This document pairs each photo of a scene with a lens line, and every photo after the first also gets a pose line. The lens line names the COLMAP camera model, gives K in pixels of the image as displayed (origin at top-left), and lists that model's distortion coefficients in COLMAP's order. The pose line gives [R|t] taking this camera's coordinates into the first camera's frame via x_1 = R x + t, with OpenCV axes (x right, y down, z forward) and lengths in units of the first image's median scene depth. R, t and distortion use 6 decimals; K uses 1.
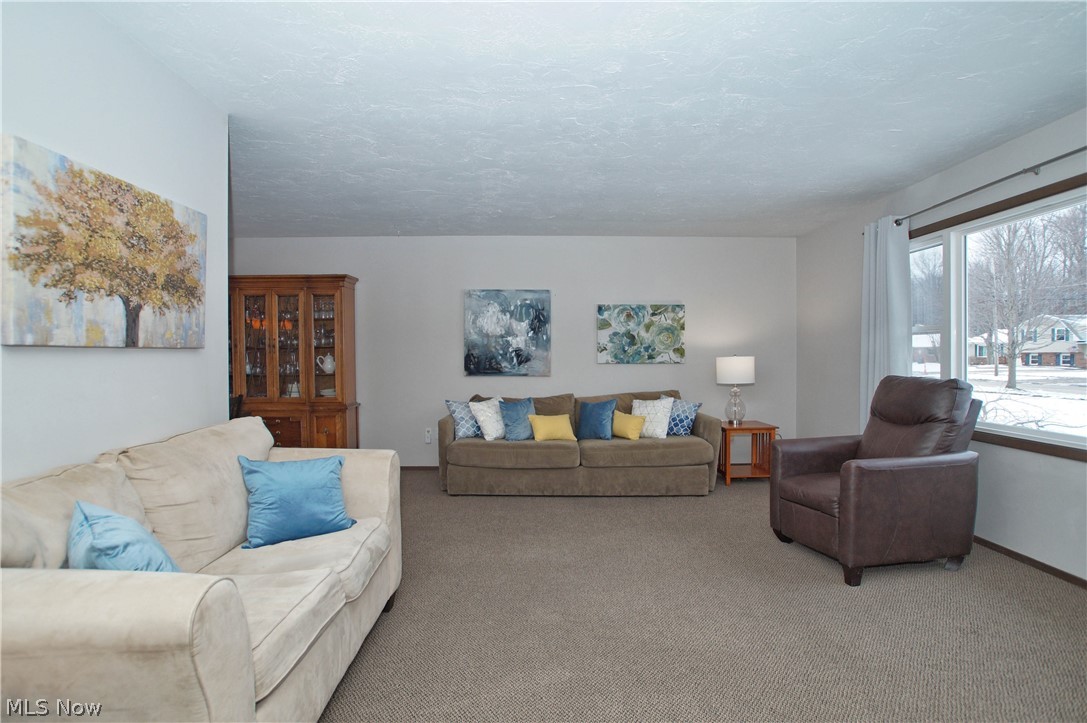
lens RADIAL K [[556.0, 0, 552.1], [0, 556.0, 352.7], [0, 0, 1]] dist [-0.027525, 0.002011]
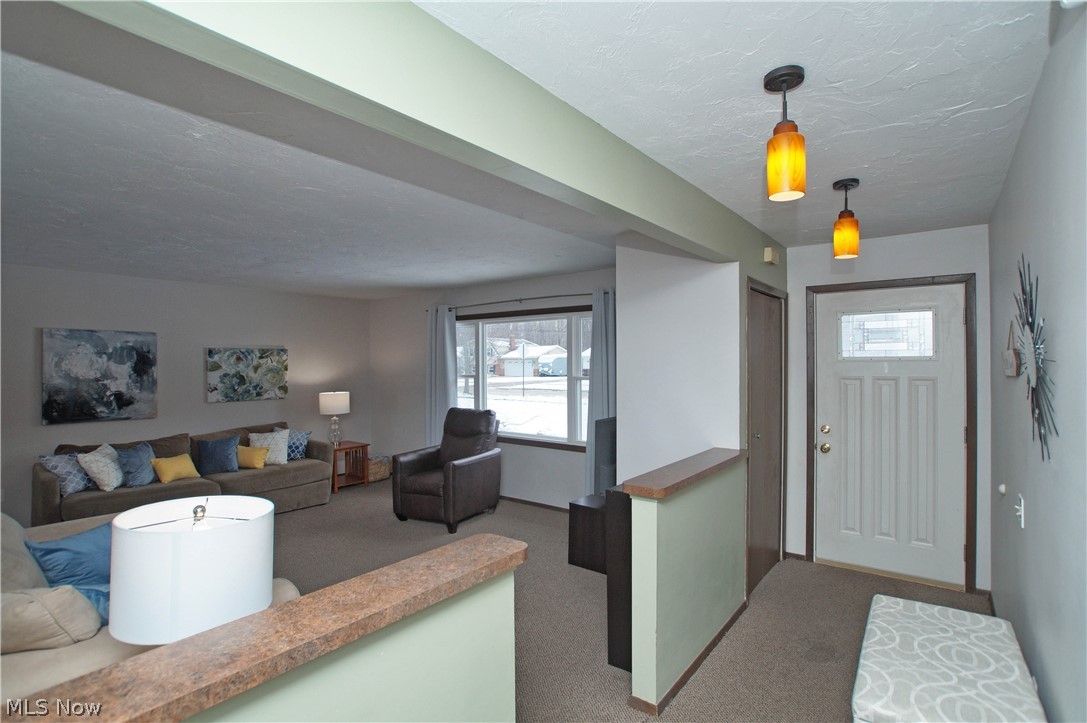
lens RADIAL K [[514.7, 0, 545.2], [0, 514.7, 362.1], [0, 0, 1]] dist [-0.023518, 0.004413]
pose [[0.651013, 0.005890, 0.759043, -0.254701], [-0.002274, 0.999981, -0.005810, -0.057888], [-0.759063, 0.002056, 0.651014, -0.148384]]
